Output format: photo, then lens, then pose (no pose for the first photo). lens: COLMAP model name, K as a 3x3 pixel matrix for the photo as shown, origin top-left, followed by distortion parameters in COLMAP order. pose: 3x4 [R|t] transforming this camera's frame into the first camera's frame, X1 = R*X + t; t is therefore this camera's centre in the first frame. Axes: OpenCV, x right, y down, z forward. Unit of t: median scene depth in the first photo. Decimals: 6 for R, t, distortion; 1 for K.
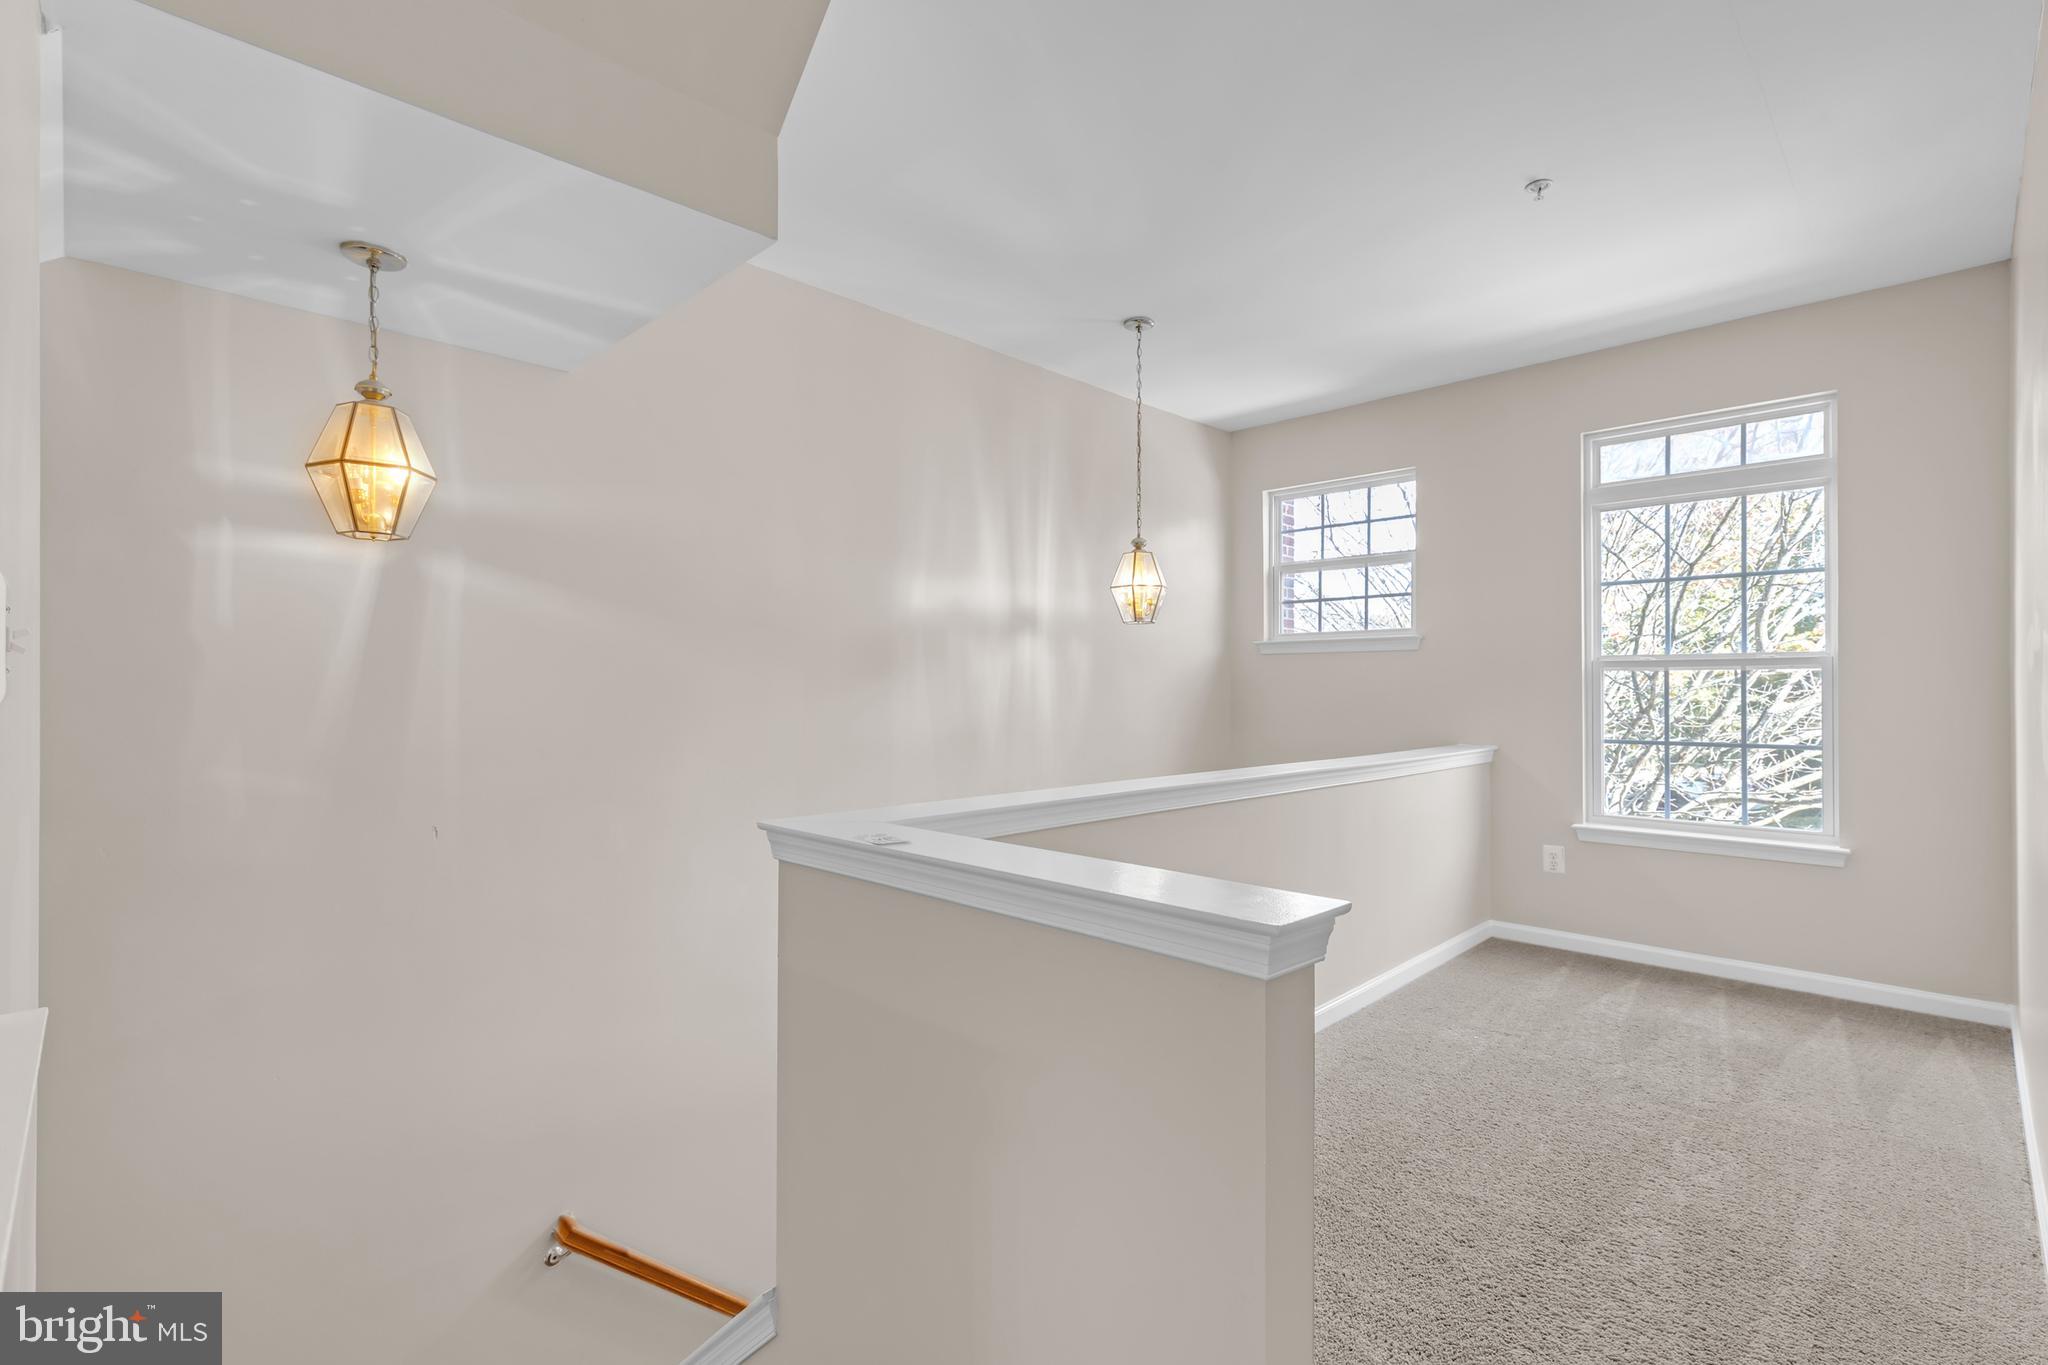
lens RADIAL K [[909.0, 0, 1019.5], [0, 909.0, 680.4], [0, 0, 1]] dist [0.005406, 0.000355]
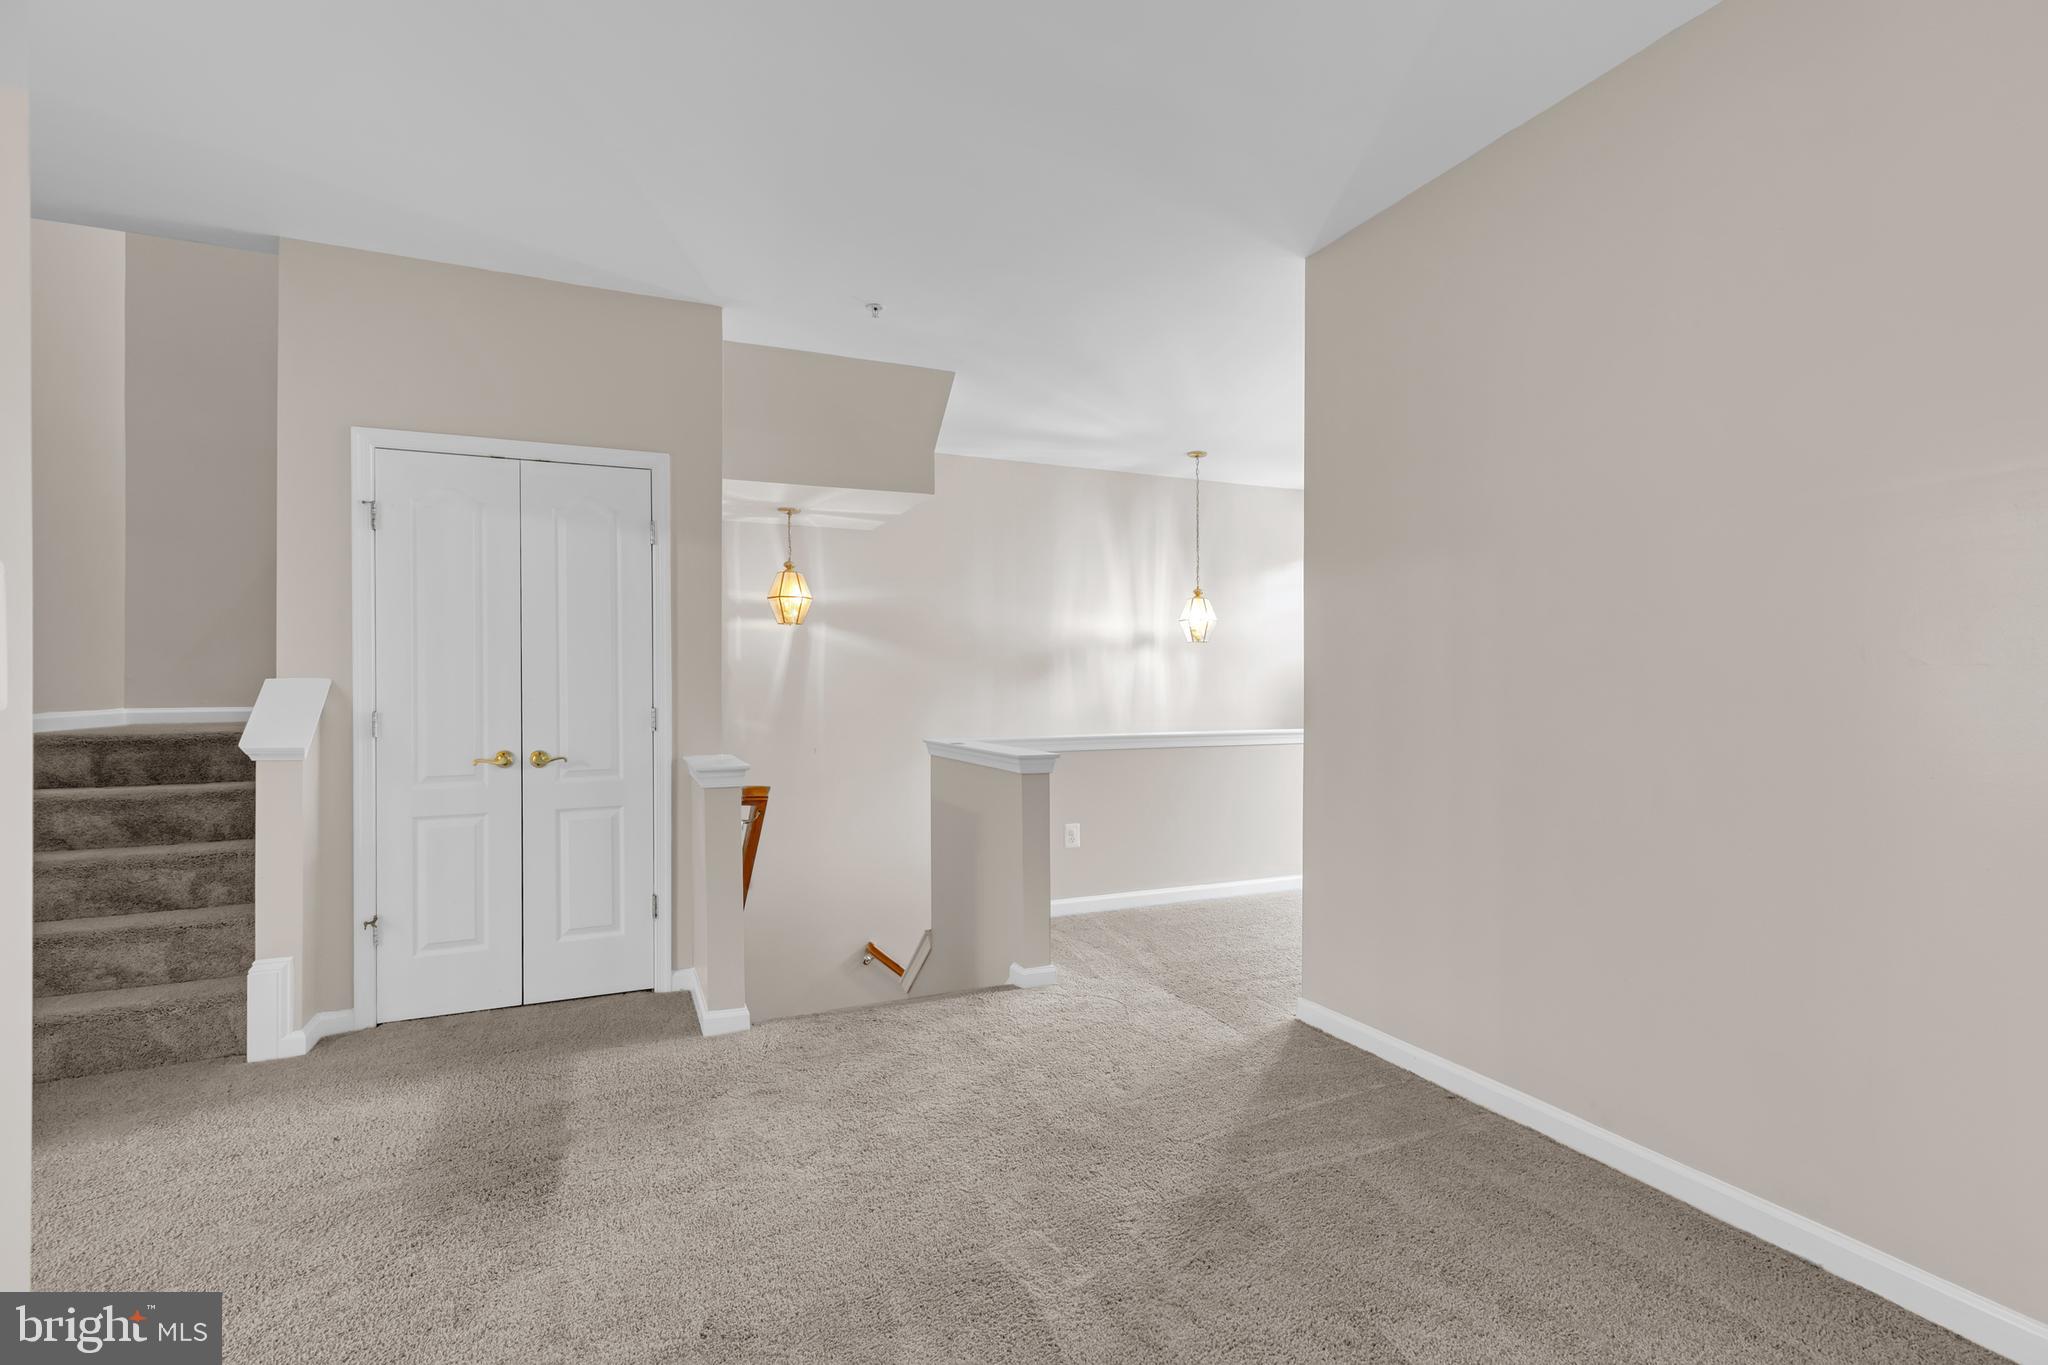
lens RADIAL K [[909.0, 0, 1029.6], [0, 909.0, 671.3], [0, 0, 1]] dist [0.005406, 0.000355]
pose [[0.935185, -0.011404, -0.353976, 0.647633], [0.008633, 0.999918, -0.009406, -0.000372], [0.354054, 0.005740, 0.935207, -0.904729]]
